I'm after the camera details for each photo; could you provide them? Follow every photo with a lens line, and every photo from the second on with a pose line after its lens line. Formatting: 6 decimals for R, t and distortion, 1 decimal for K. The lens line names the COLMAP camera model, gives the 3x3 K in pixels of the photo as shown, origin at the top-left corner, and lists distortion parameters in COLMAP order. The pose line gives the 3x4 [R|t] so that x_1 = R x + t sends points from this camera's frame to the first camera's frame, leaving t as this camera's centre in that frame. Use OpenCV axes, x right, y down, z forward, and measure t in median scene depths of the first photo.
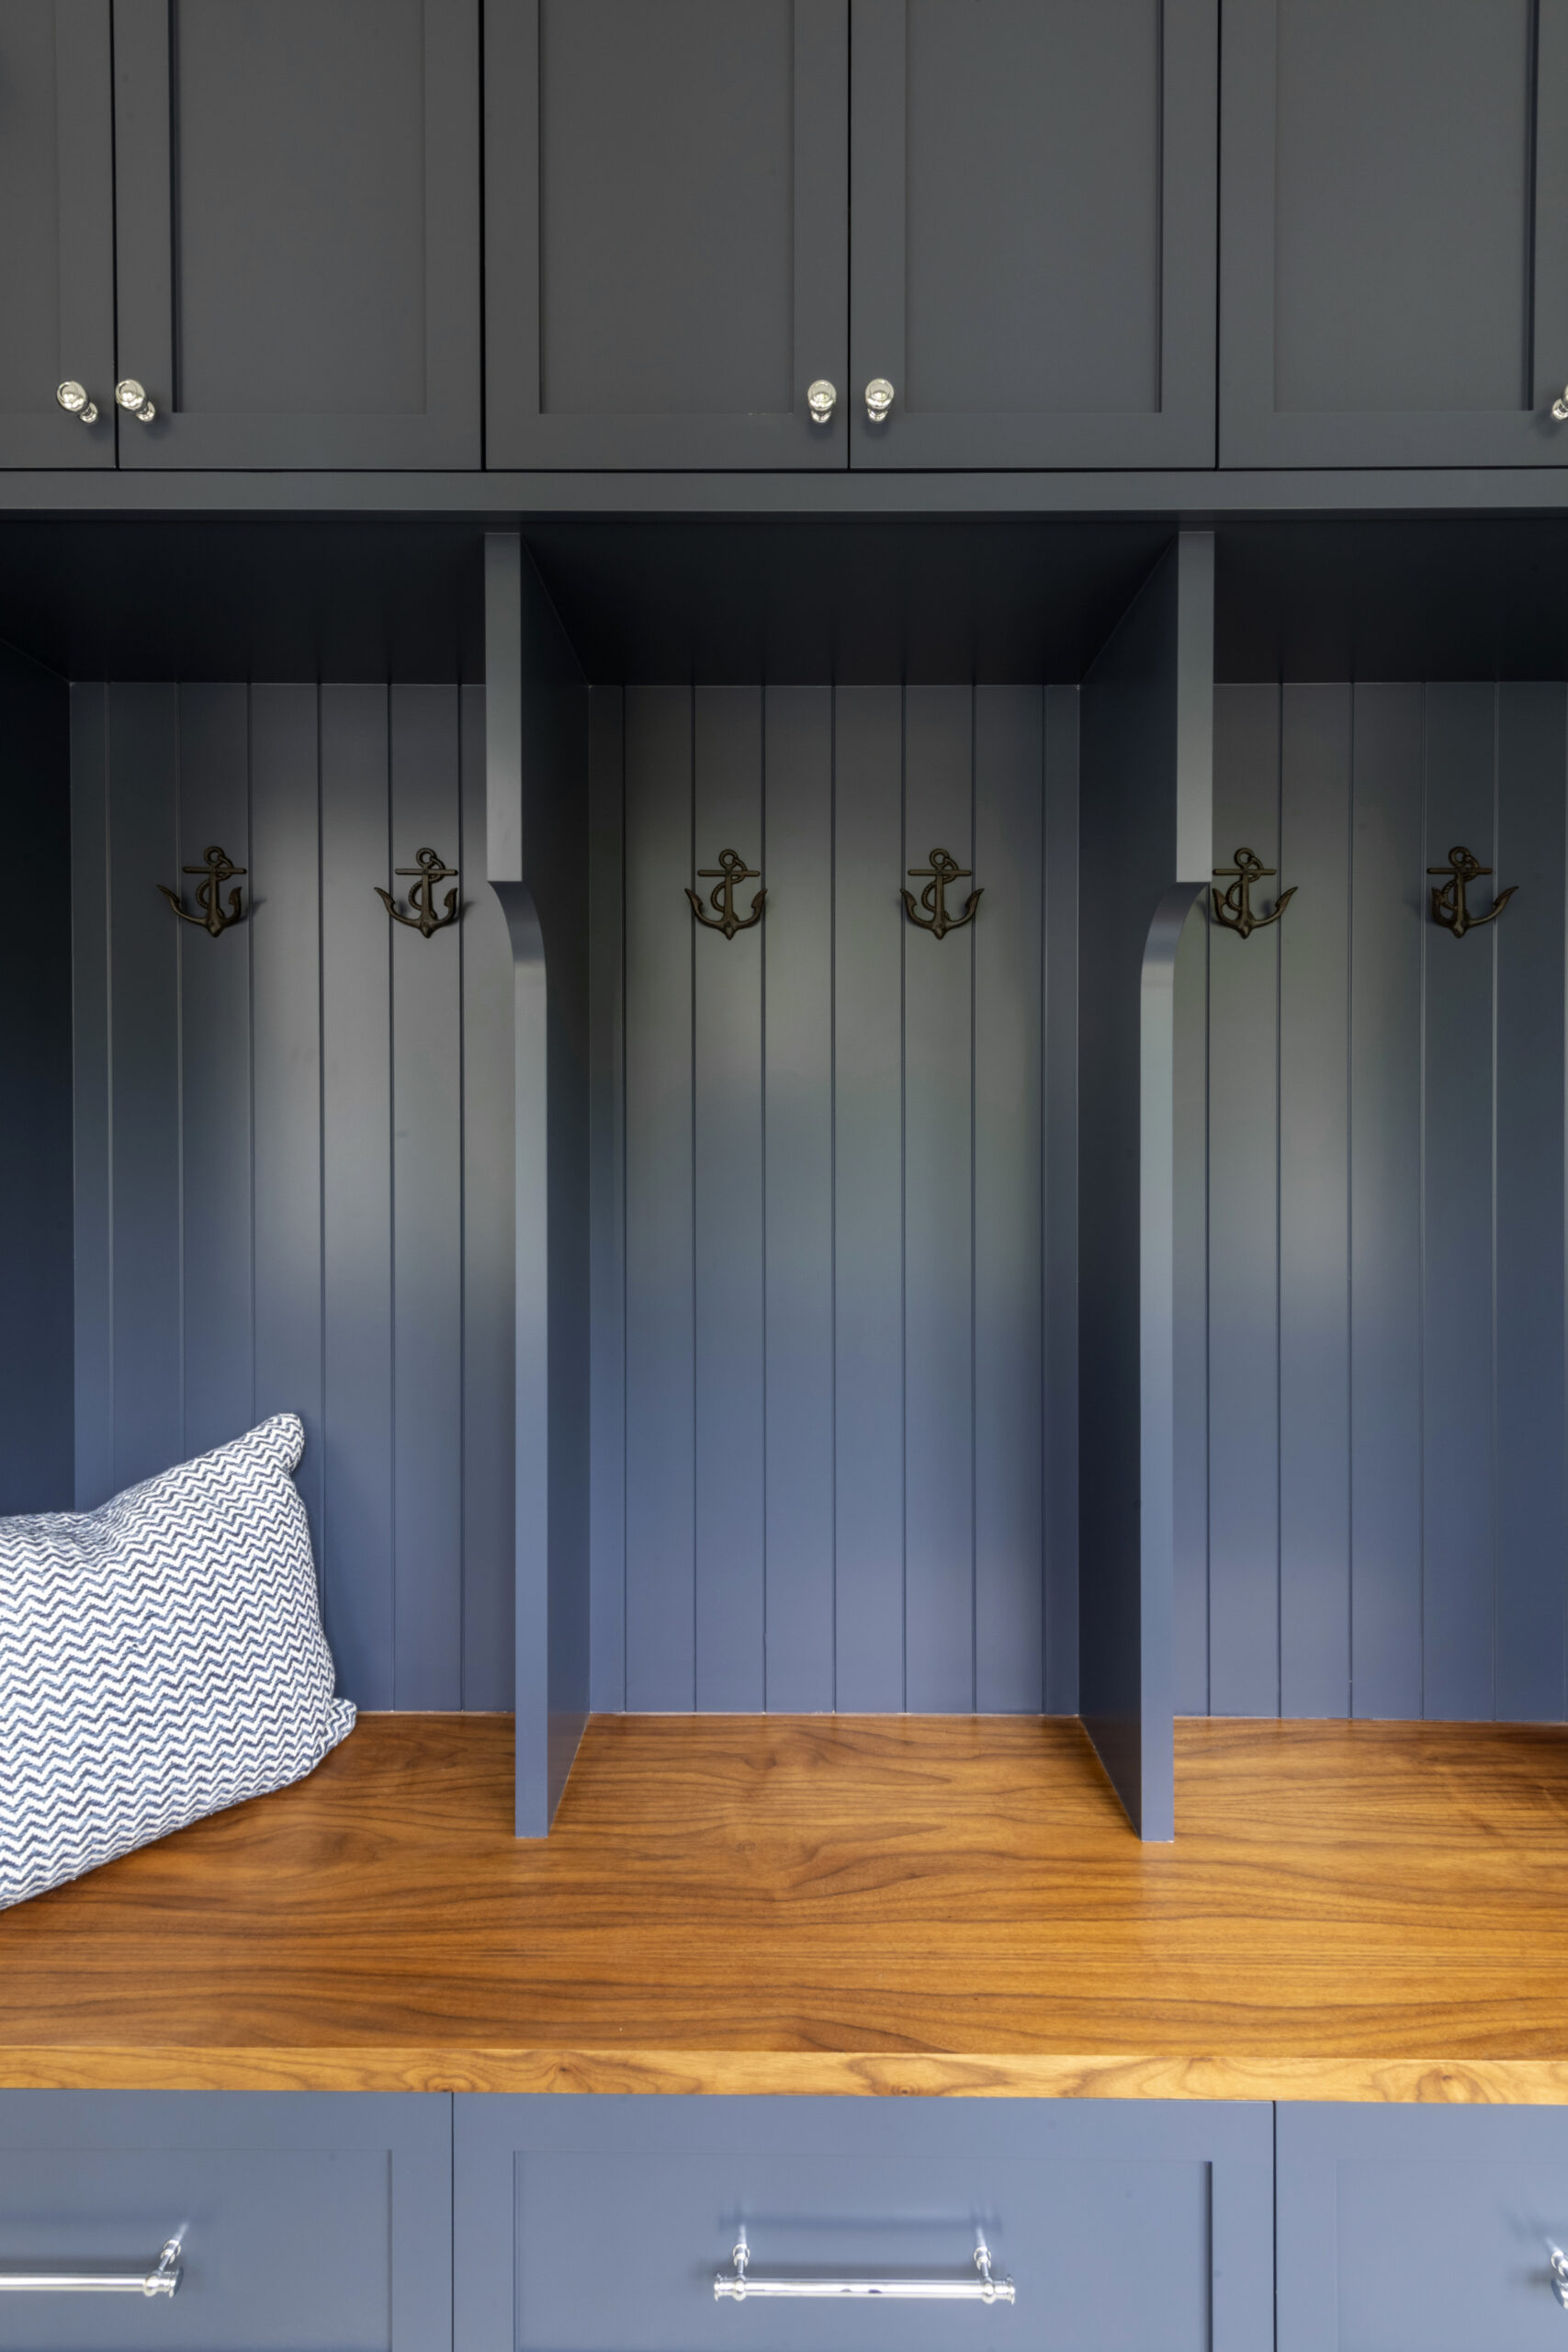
lens RADIAL K [[953.8, 0, 783.9], [0, 953.8, 1133.2], [0, 0, 1]] dist [-0.000196, -0.000053]
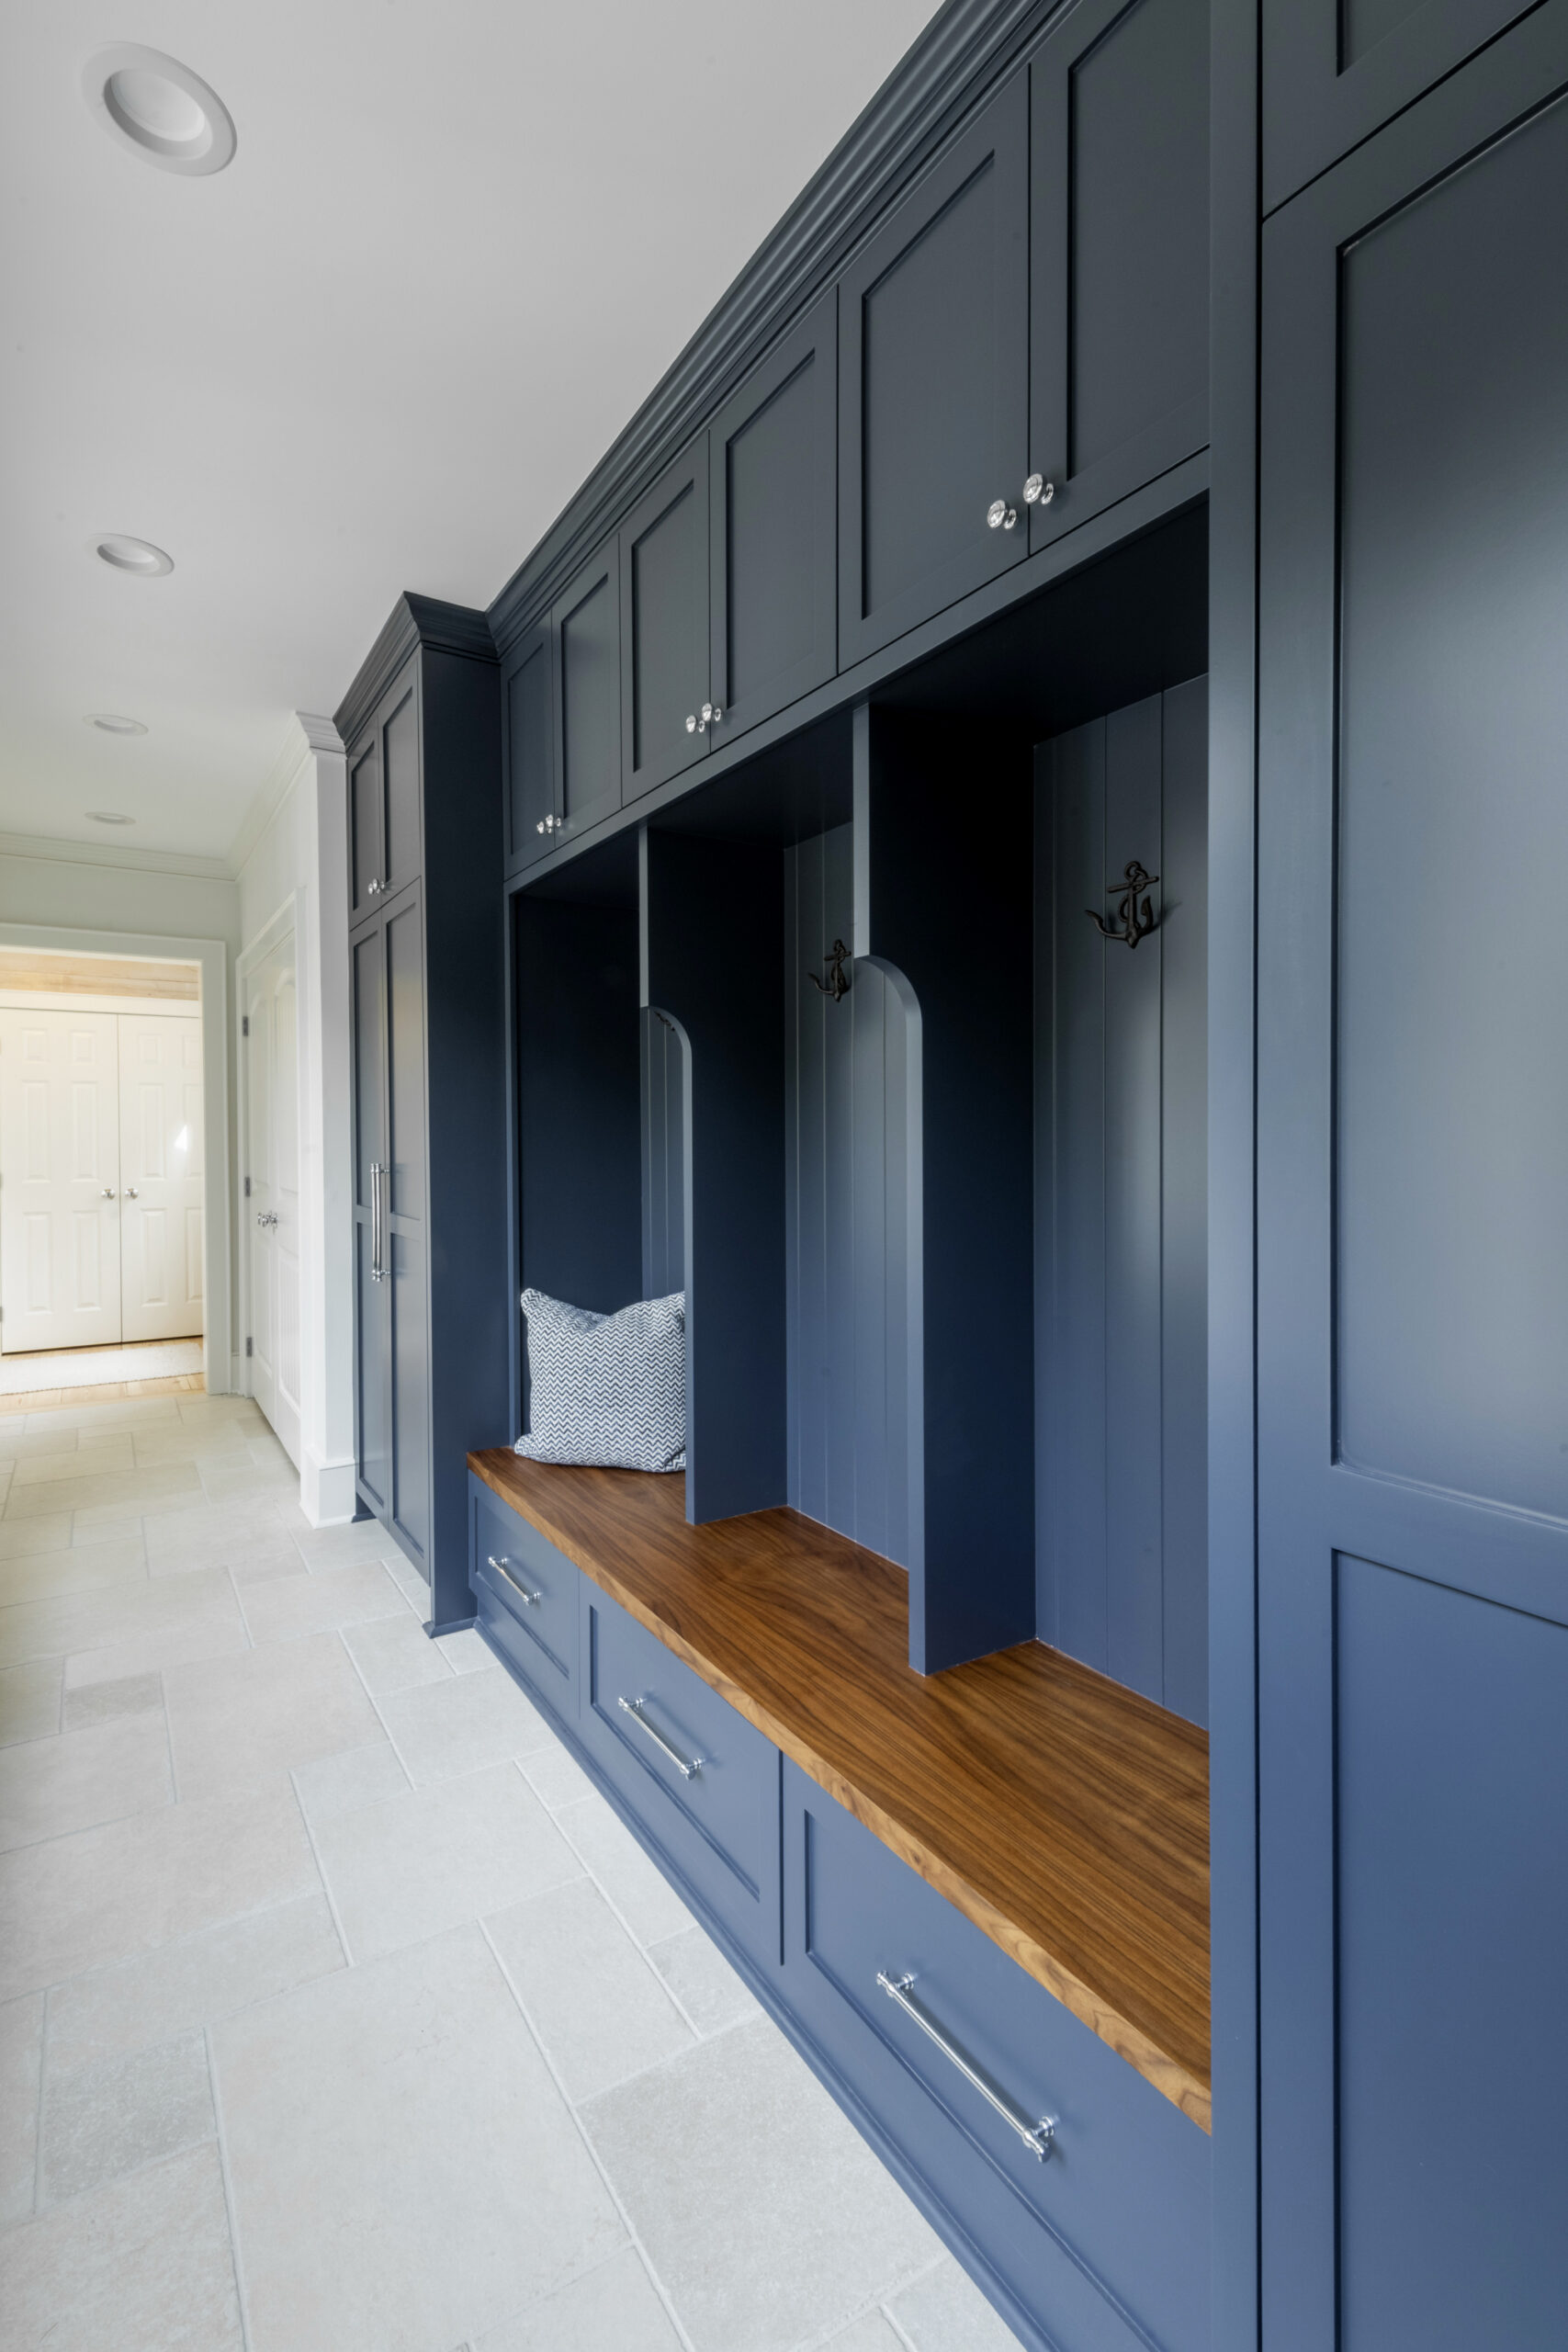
lens RADIAL K [[973.9, 0, 660.1], [0, 973.9, 1149.6], [0, 0, 1]] dist [0.041919, -0.000074]
pose [[0.512668, 0.008971, -0.858540, 0.686512], [0.002622, 0.999924, 0.012014, 0.003472], [0.858583, -0.008411, 0.512606, 0.001880]]
